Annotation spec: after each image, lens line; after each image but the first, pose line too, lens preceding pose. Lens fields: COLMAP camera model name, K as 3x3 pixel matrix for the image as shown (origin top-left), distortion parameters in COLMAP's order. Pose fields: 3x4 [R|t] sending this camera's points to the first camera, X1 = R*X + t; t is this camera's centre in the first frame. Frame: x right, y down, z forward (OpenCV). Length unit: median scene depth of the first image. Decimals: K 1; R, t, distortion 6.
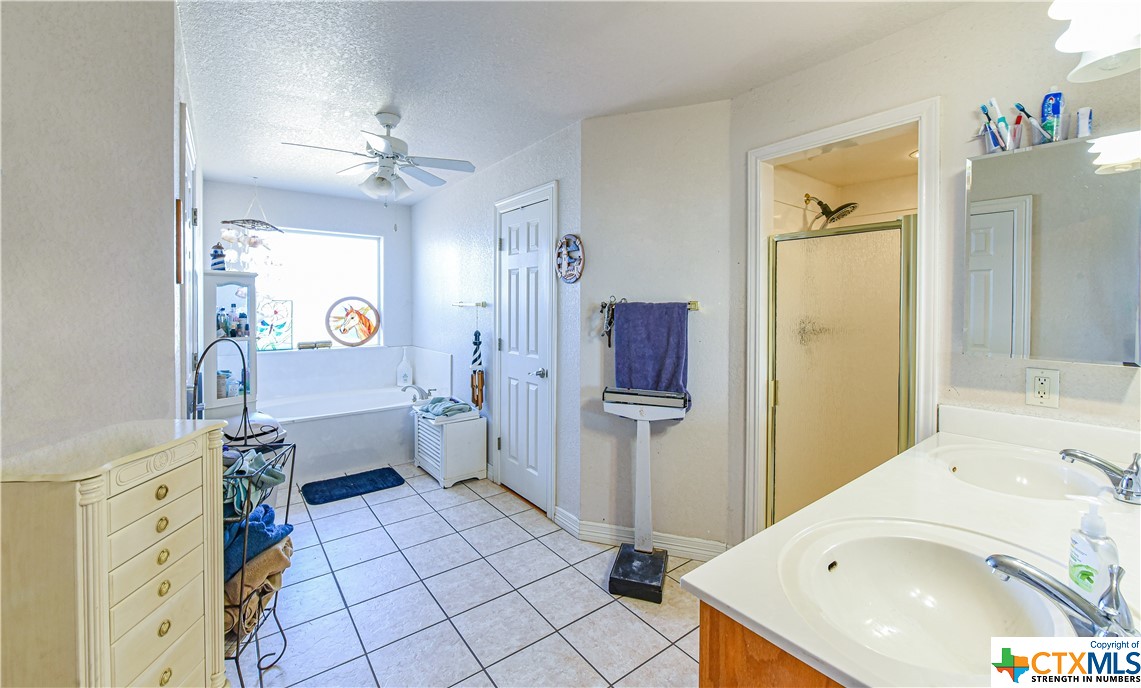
lens RADIAL K [[456.6, 0, 569.1], [0, 456.6, 310.7], [0, 0, 1]] dist [-0.000007, -0.000015]
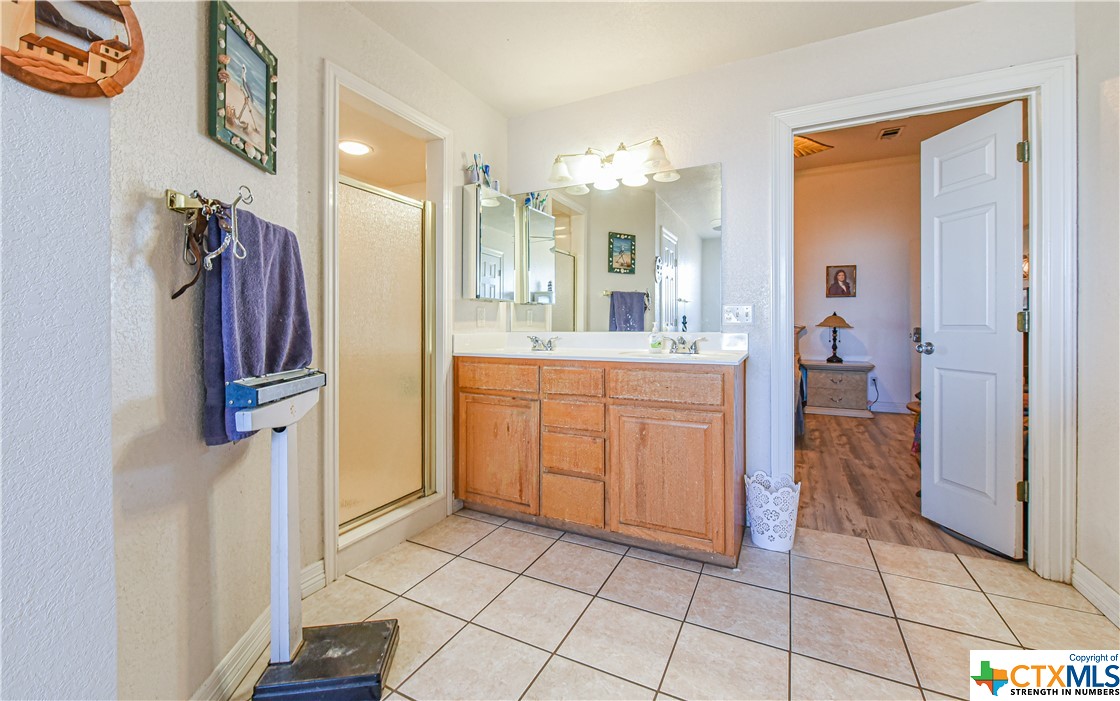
lens RADIAL K [[455.2, 0, 558.9], [0, 455.2, 323.6], [0, 0, 1]] dist [0.000058, 0.000019]
pose [[-0.437861, -0.002389, 0.899040, -0.484458], [0.009751, 0.999925, 0.007406, 0.112372], [-0.898990, 0.012009, -0.437805, 0.930032]]
